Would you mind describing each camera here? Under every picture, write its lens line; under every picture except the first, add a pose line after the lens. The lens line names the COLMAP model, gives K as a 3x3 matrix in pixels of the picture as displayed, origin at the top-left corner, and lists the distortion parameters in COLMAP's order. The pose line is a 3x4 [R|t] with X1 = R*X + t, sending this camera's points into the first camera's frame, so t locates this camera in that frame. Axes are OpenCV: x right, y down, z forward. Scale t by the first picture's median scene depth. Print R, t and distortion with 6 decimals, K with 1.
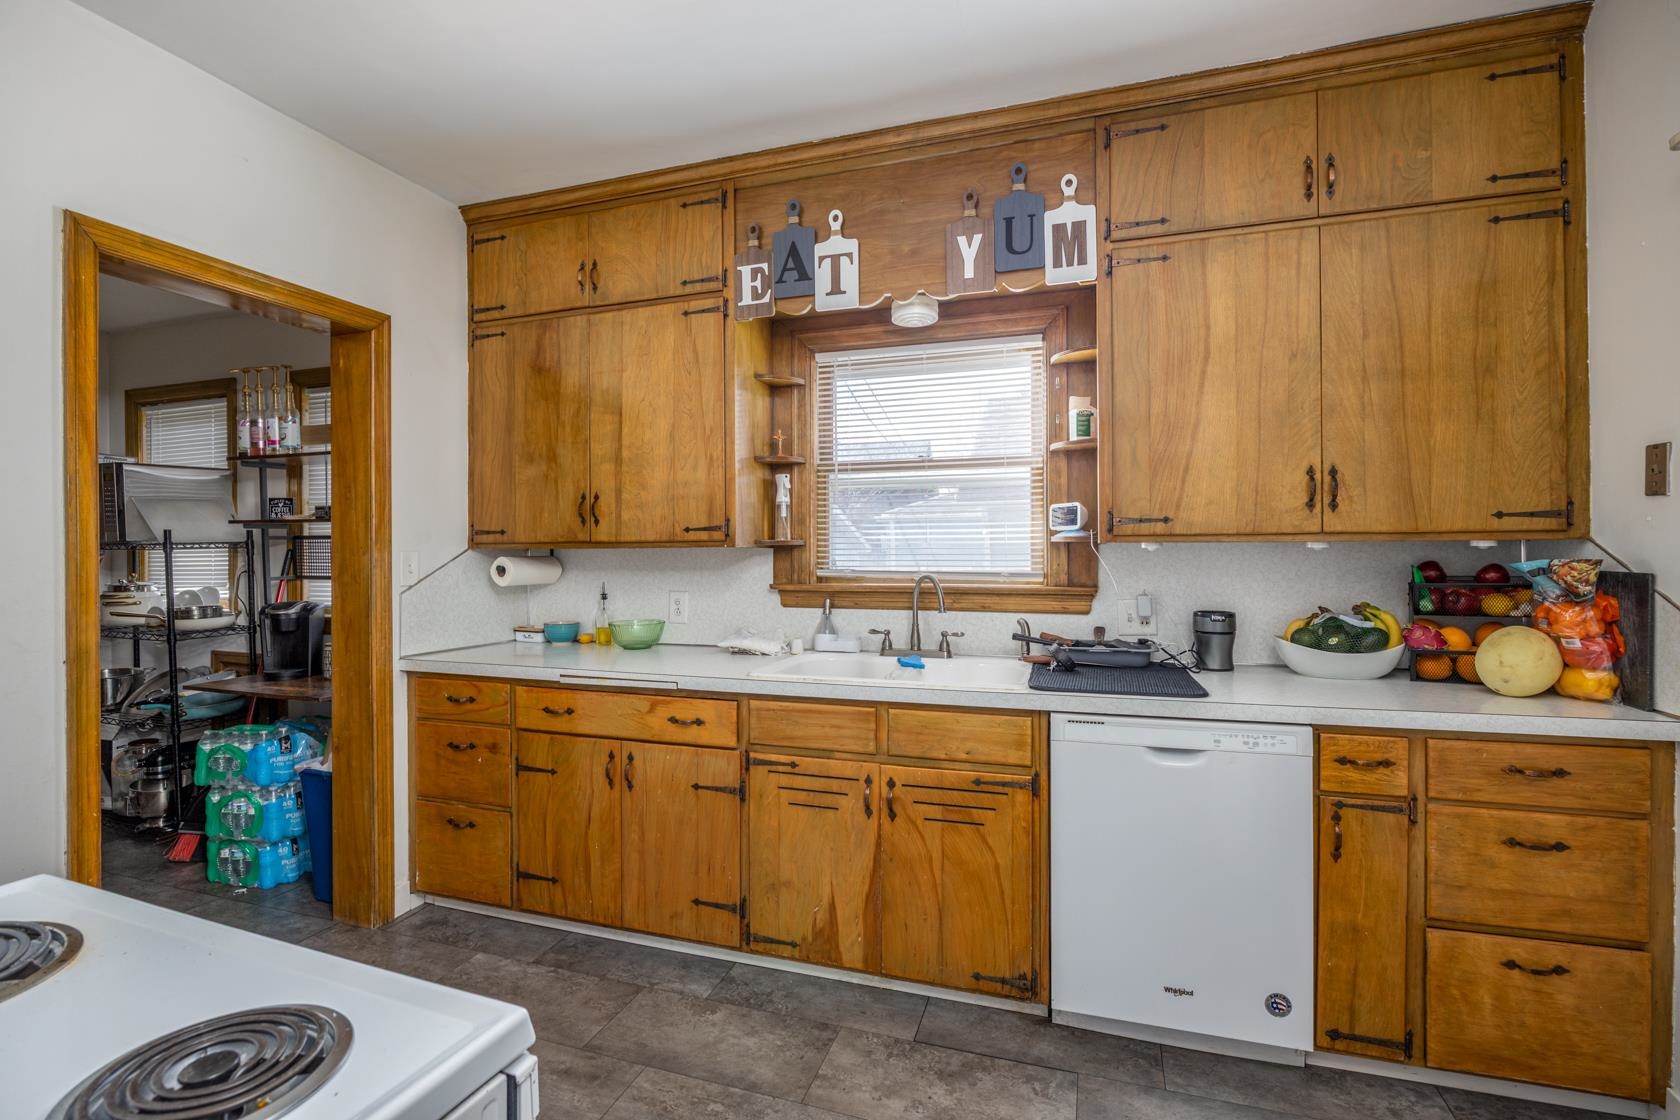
lens RADIAL K [[819.2, 0, 843.8], [0, 819.2, 552.5], [0, 0, 1]] dist [-0.002697, -0.000198]
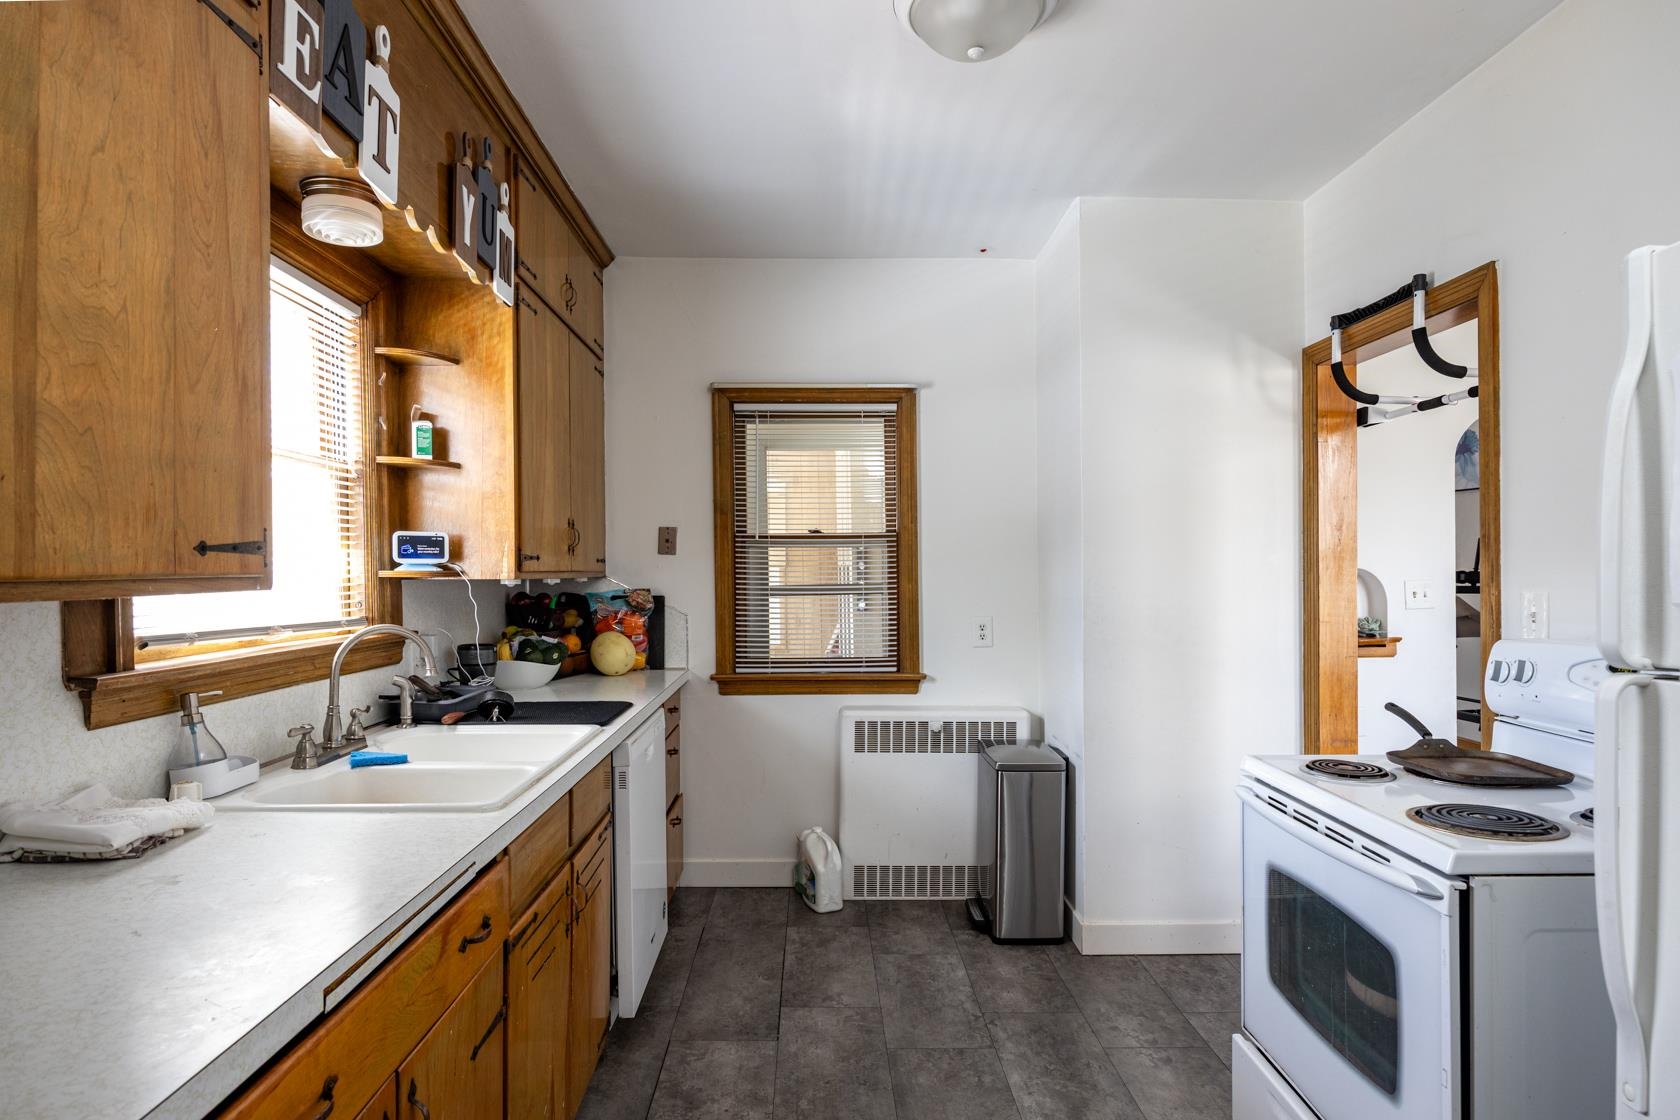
lens RADIAL K [[886.7, 0, 842.6], [0, 886.7, 572.4], [0, 0, 1]] dist [-0.010455, -0.000326]
pose [[-0.349047, 0.002829, 0.937101, -0.691412], [-0.000861, 0.999994, -0.003340, -0.014870], [-0.937105, -0.001973, -0.349042, 0.859932]]
